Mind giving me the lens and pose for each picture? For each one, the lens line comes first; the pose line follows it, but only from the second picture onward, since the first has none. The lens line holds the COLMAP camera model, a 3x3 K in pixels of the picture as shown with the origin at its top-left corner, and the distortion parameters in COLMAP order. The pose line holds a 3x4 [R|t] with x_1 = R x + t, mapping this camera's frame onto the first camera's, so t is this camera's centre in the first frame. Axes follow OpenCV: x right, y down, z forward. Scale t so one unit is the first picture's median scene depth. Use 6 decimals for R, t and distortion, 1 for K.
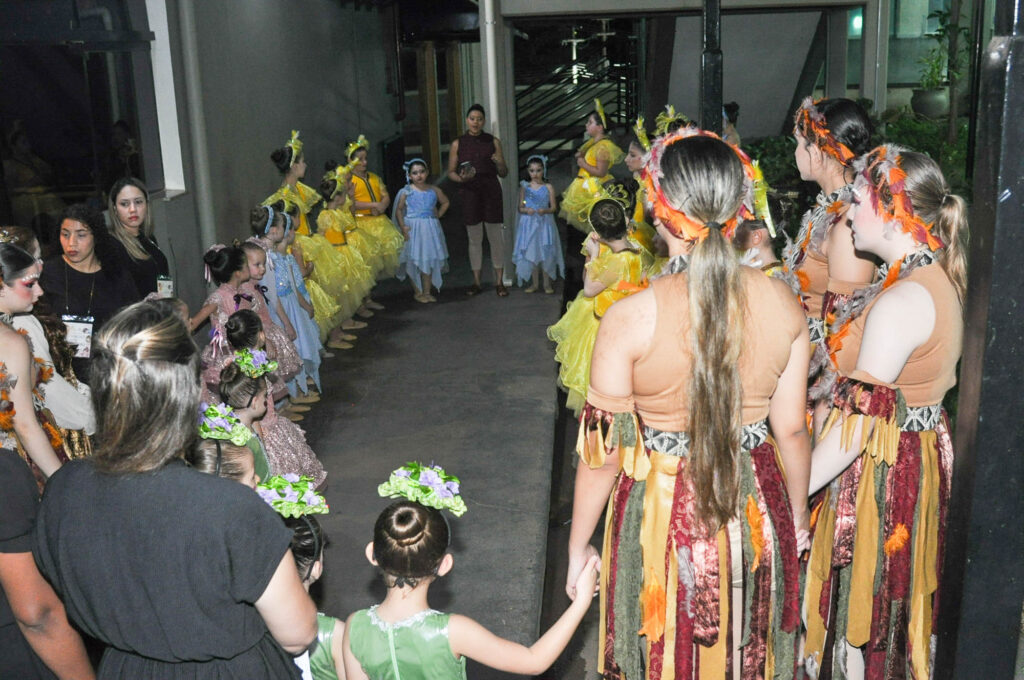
lens RADIAL K [[1075.3, 0, 512.3], [0, 1075.3, 364.8], [0, 0, 1]] dist [-0.105214, 0.016492]
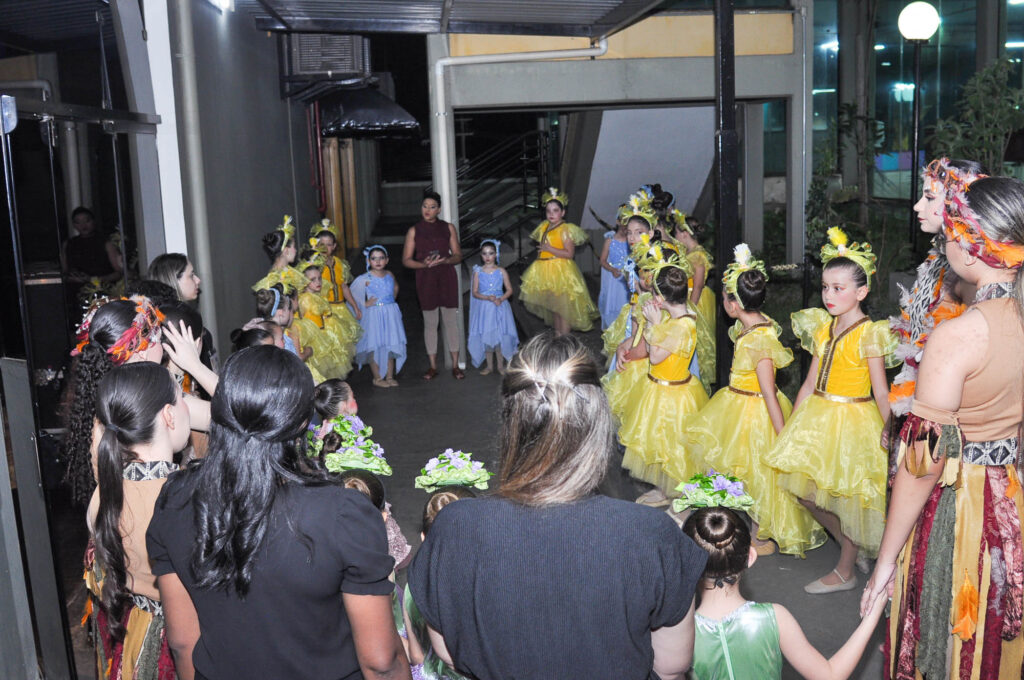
lens RADIAL K [[1065.3, 0, 512.9], [0, 1065.3, 358.0], [0, 0, 1]] dist [-0.112191, 0.040557]
pose [[0.990331, -0.029734, 0.135503, -0.129227], [0.042471, 0.994844, -0.092097, 0.015120], [-0.132065, 0.096961, 0.986487, -0.000125]]
